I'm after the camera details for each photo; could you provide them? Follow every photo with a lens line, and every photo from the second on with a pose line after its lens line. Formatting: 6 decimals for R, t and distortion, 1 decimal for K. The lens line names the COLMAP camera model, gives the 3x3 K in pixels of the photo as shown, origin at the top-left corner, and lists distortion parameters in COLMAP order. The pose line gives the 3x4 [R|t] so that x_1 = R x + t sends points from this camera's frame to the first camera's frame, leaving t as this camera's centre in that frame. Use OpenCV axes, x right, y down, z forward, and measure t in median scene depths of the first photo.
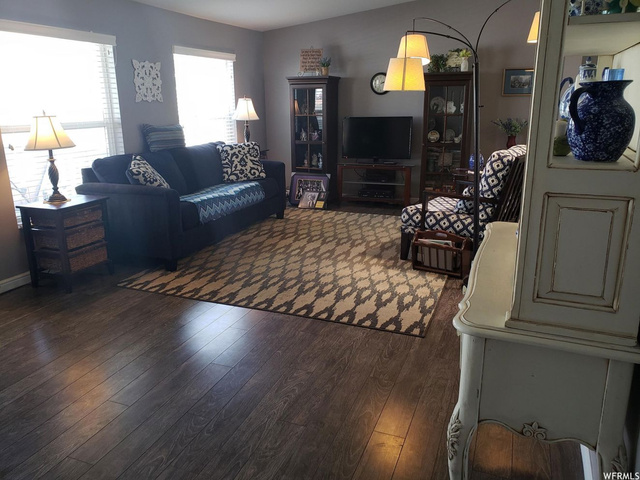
lens RADIAL K [[491.1, 0, 320.3], [0, 491.1, 221.6], [0, 0, 1]] dist [0.096027, 0.001542]
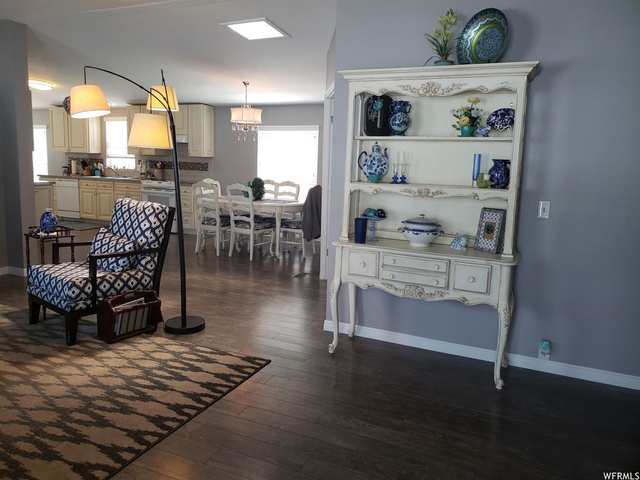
lens RADIAL K [[502.0, 0, 299.6], [0, 502.0, 216.5], [0, 0, 1]] dist [0.037420, 0.013945]
pose [[0.072759, -0.106431, 0.991654, -0.681245], [0.212874, 0.973035, 0.088814, -0.138228], [-0.974367, 0.204635, 0.093453, 0.560642]]
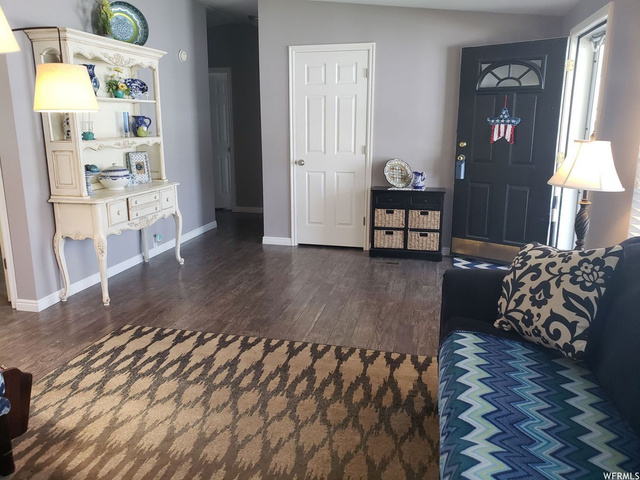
lens RADIAL K [[499.9, 0, 319.6], [0, 499.9, 226.4], [0, 0, 1]] dist [0.003625, 0.010094]
pose [[-0.988910, 0.040509, -0.142888, -0.065173], [-0.026017, 0.899958, 0.435199, -0.370577], [0.146222, 0.434090, -0.888923, 1.495984]]
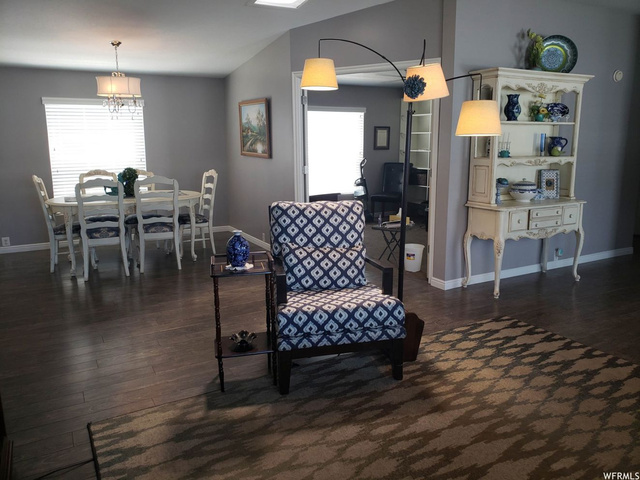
lens RADIAL K [[499.9, 0, 319.6], [0, 499.9, 226.4], [0, 0, 1]] dist [0.003625, 0.010094]
pose [[-0.778001, -0.096287, 0.620841, -0.167602], [0.160271, 0.925074, 0.344314, -0.405678], [-0.607477, 0.367379, -0.704276, 1.622867]]
